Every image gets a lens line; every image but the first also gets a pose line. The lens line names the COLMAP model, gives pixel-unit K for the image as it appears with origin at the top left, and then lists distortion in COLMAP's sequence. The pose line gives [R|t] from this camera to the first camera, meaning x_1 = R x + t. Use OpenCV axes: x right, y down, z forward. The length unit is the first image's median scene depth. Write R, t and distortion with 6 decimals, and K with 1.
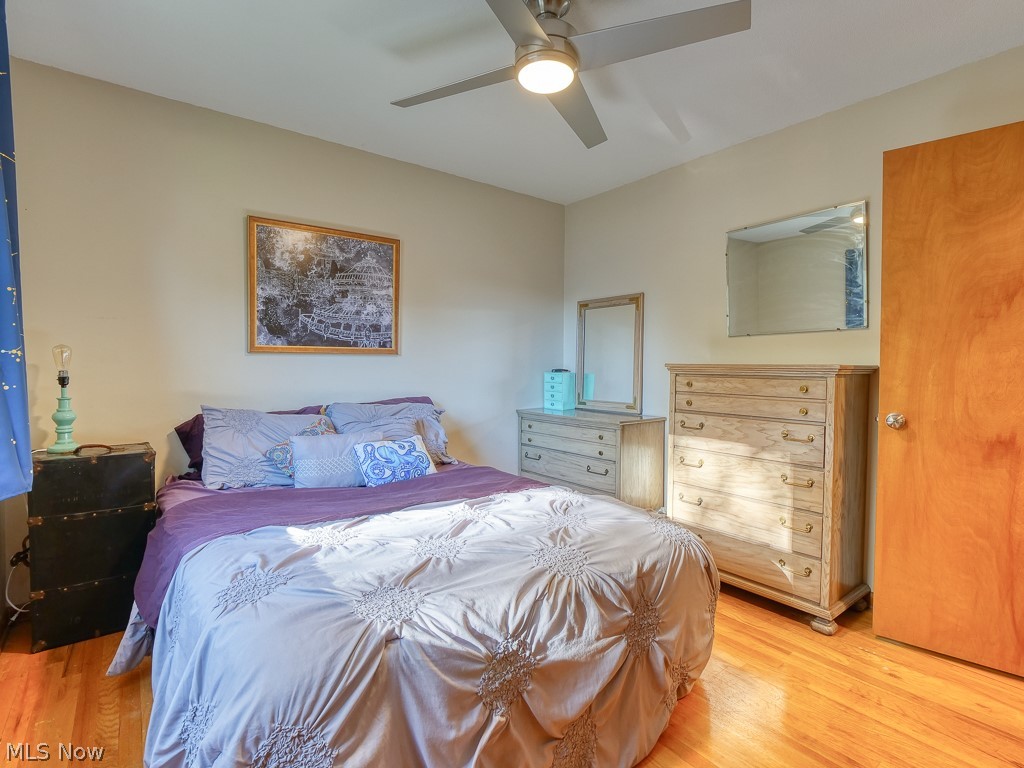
lens RADIAL K [[513.7, 0, 510.2], [0, 513.7, 394.3], [0, 0, 1]] dist [-0.012401, -0.001101]
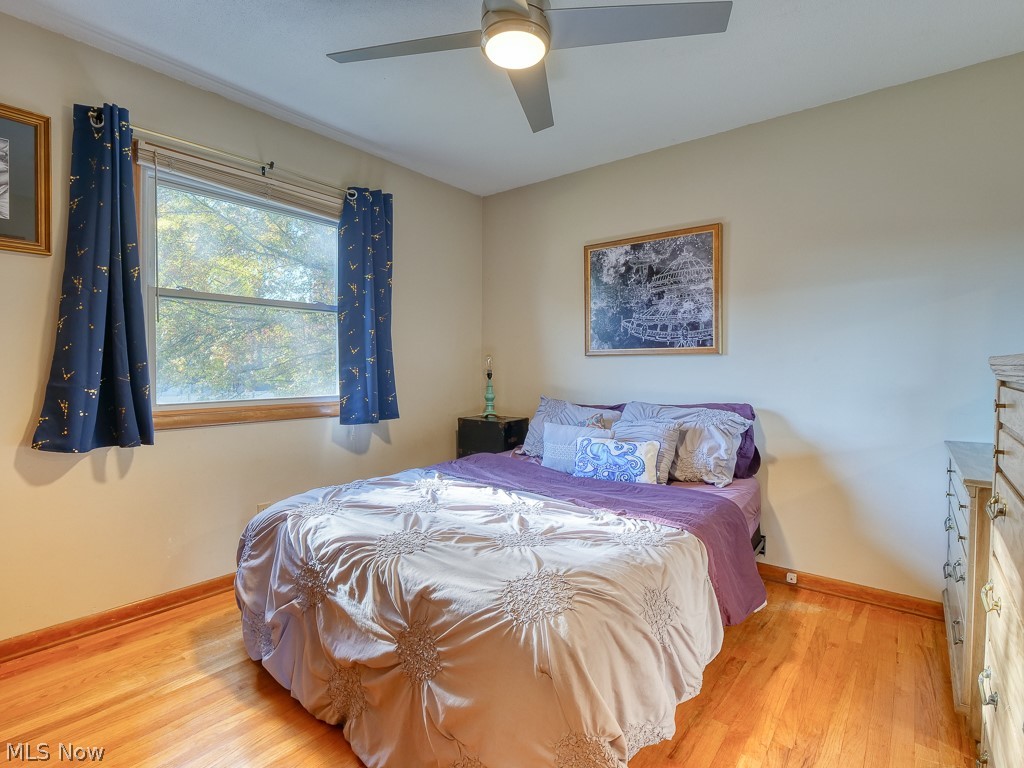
lens RADIAL K [[513.7, 0, 510.2], [0, 513.7, 394.3], [0, 0, 1]] dist [-0.012401, -0.001101]
pose [[0.223297, 0.045206, -0.973702, 0.633315], [-0.056194, 0.997860, 0.033441, -0.019305], [0.973129, 0.047249, 0.225359, 0.517977]]
